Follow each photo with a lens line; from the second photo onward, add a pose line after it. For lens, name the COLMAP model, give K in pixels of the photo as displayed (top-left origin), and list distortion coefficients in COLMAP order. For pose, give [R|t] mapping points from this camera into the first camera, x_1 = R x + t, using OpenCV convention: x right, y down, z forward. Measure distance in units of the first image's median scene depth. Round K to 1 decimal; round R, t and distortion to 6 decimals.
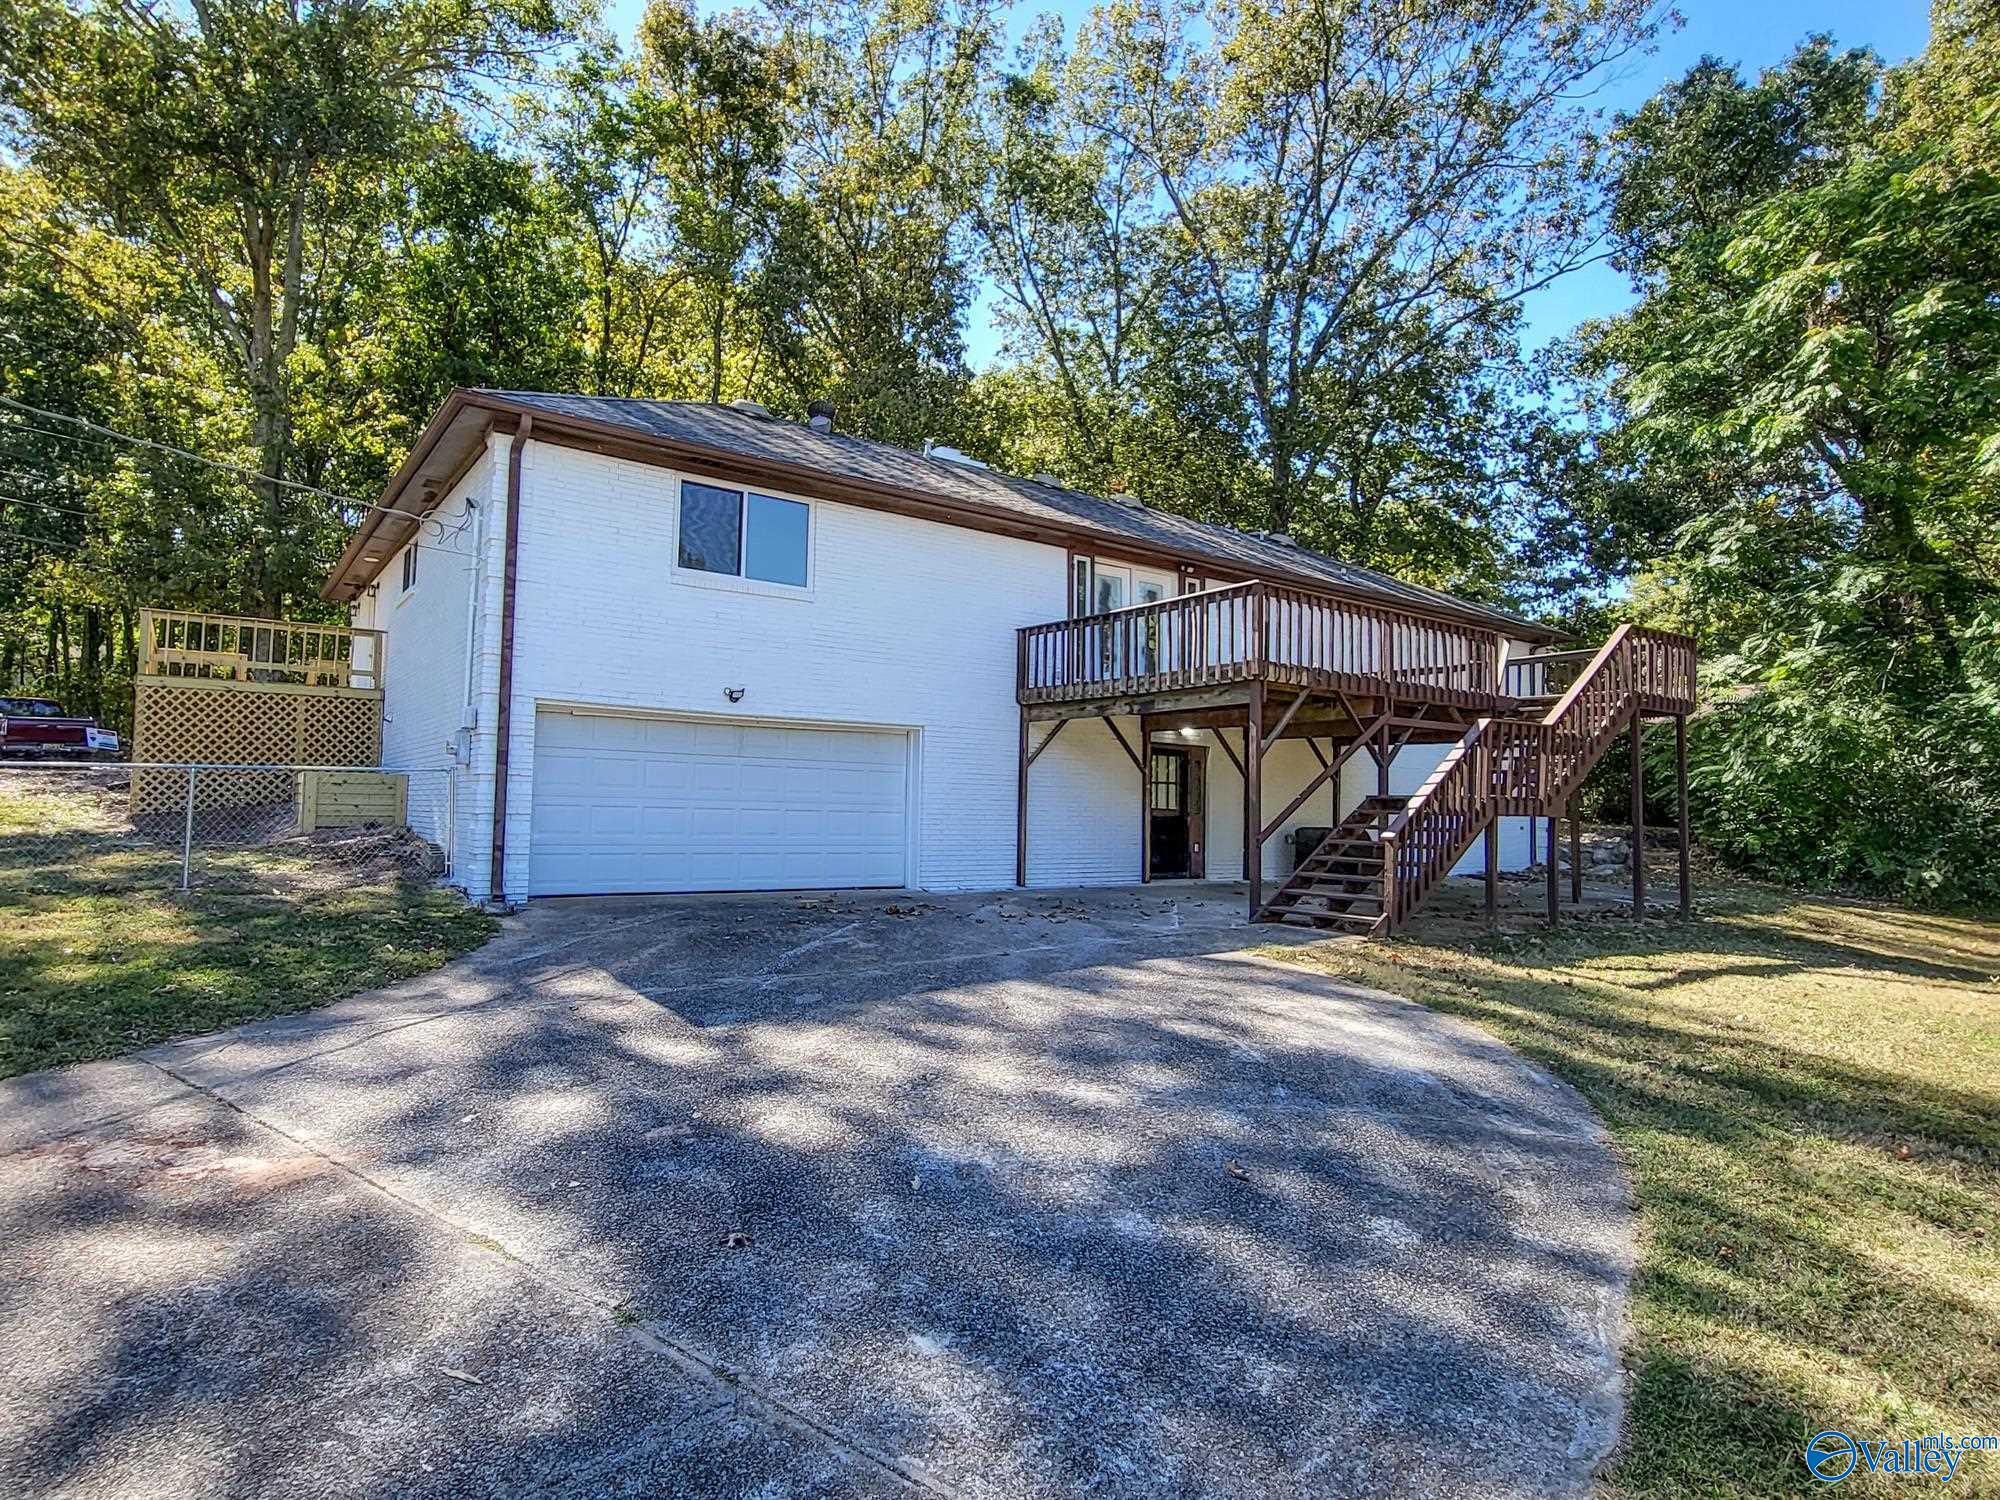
lens RADIAL K [[1095.2, 0, 983.8], [0, 1095.2, 751.6], [0, 0, 1]] dist [-0.001867, -0.002111]
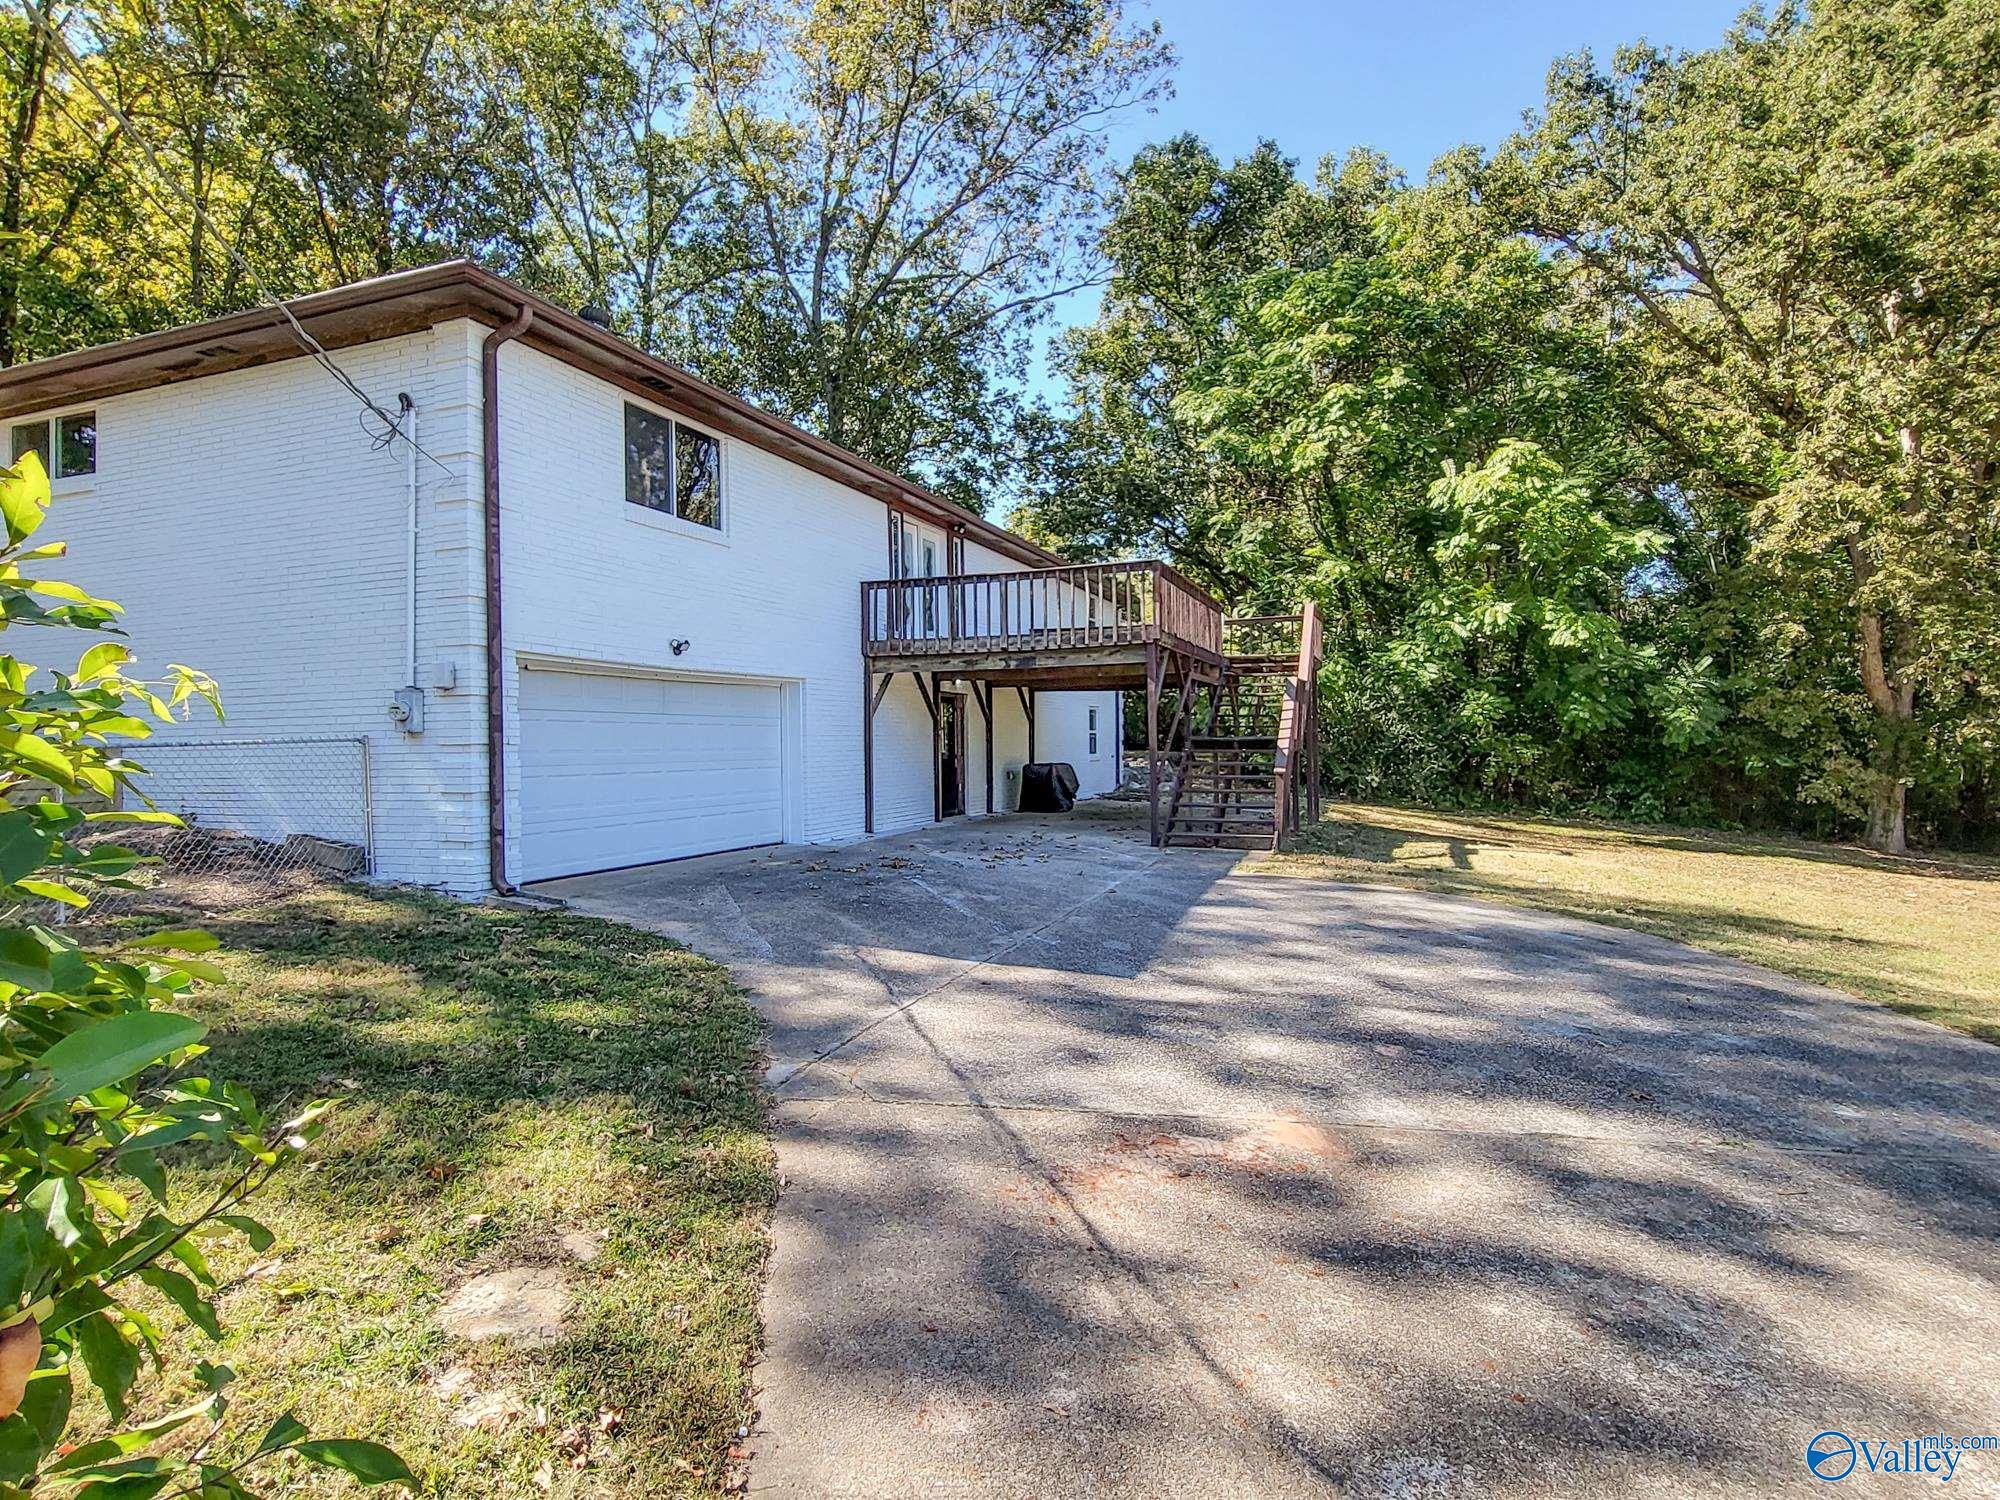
lens RADIAL K [[1095.2, 0, 983.8], [0, 1095.2, 751.6], [0, 0, 1]] dist [-0.001867, -0.002111]
pose [[0.843168, -0.035127, 0.536502, -0.422470], [0.002435, 0.998103, 0.061522, -0.017072], [-0.537645, -0.050567, 0.841654, 0.076131]]
